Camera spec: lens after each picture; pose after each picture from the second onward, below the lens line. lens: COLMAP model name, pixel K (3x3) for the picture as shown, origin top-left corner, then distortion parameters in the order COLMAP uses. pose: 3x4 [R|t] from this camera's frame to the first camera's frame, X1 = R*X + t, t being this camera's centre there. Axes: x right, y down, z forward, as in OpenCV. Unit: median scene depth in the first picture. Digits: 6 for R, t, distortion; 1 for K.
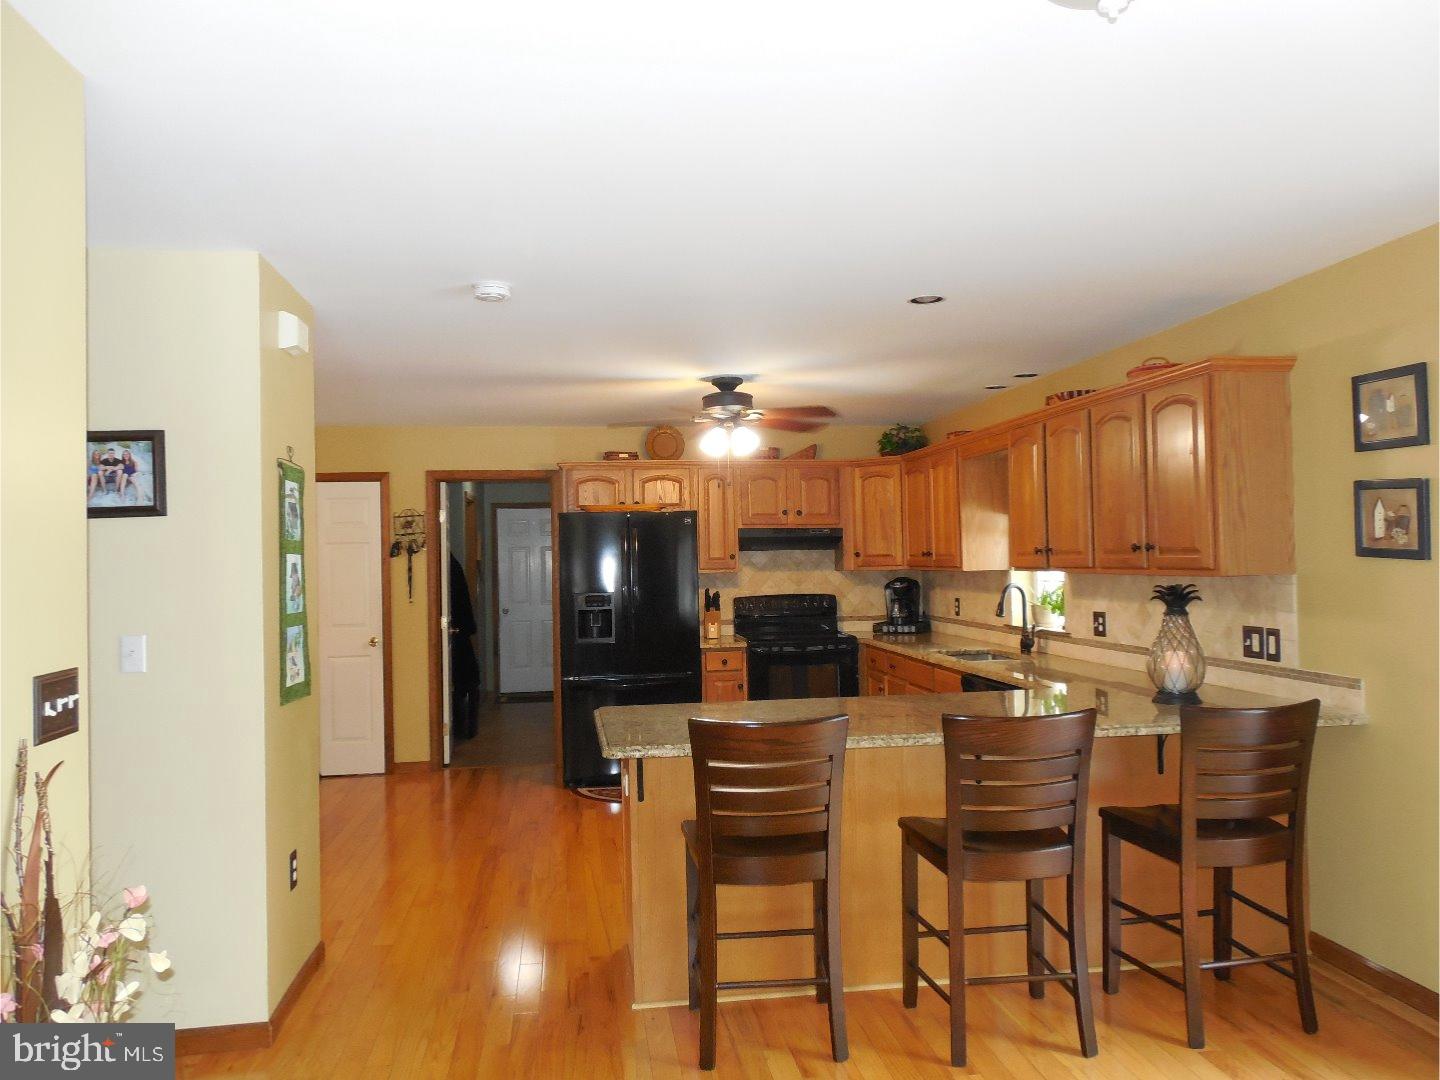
lens RADIAL K [[1083.5, 0, 719.4], [0, 1083.5, 542.0], [0, 0, 1]] dist [0.009789, -0.007983]
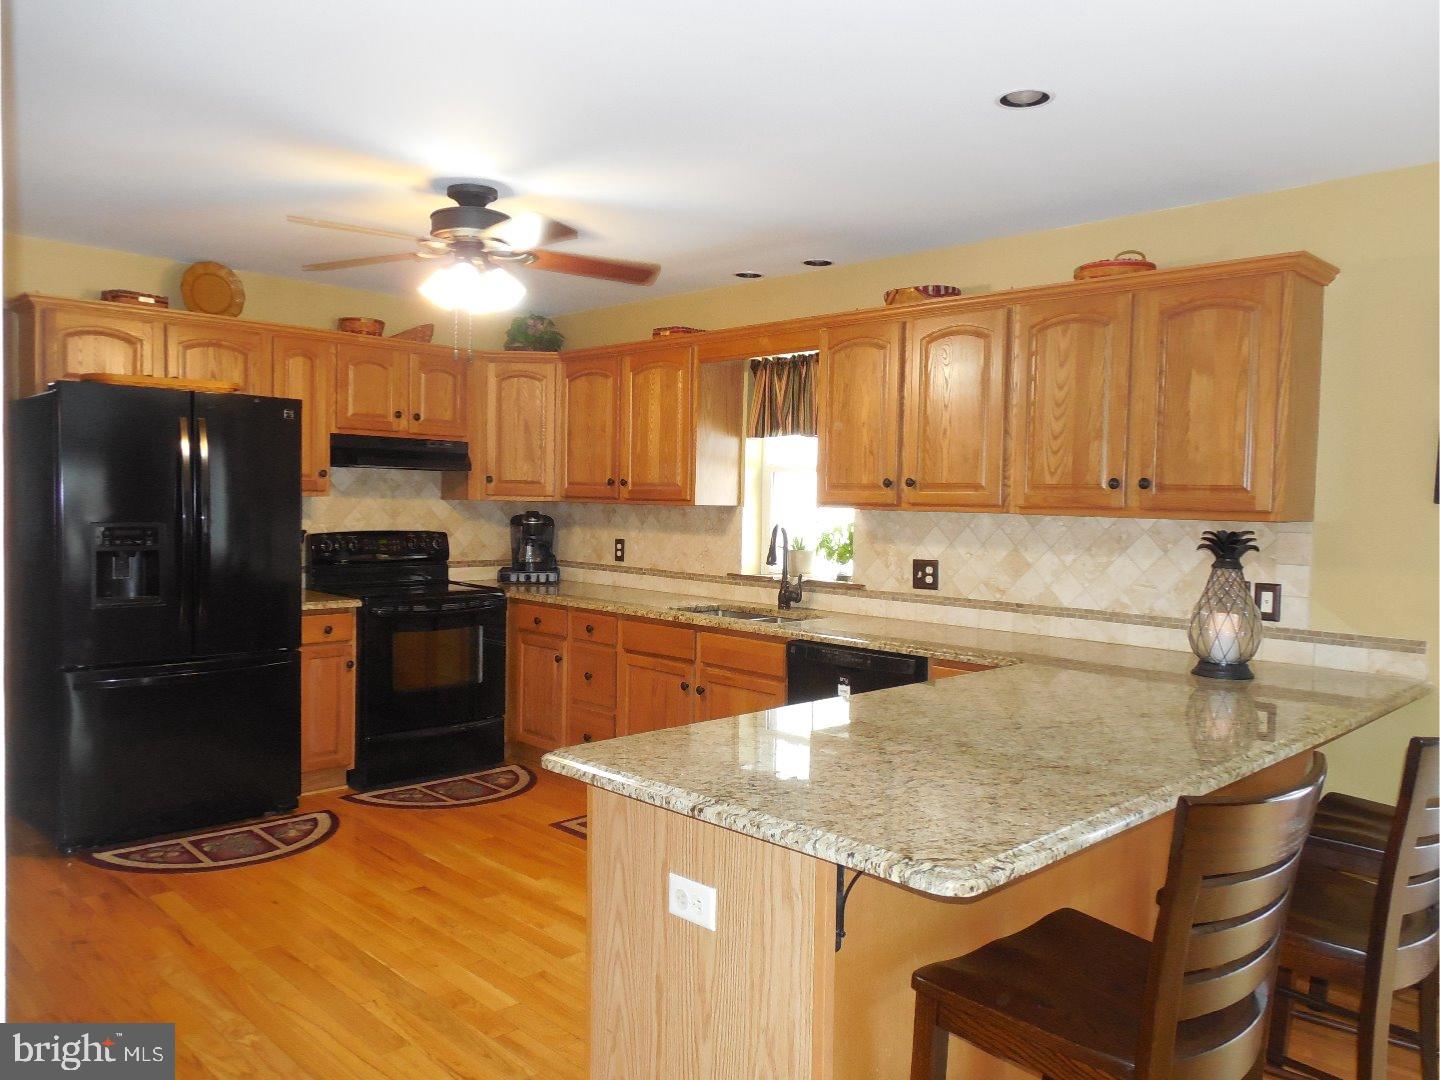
lens RADIAL K [[1083.5, 0, 719.8], [0, 1083.5, 540.3], [0, 0, 1]] dist [0.009789, -0.007983]
pose [[0.800799, 0.012042, 0.598812, -0.201425], [-0.045676, 0.998114, 0.041012, 0.016590], [-0.597189, -0.060193, 0.799839, 0.317174]]
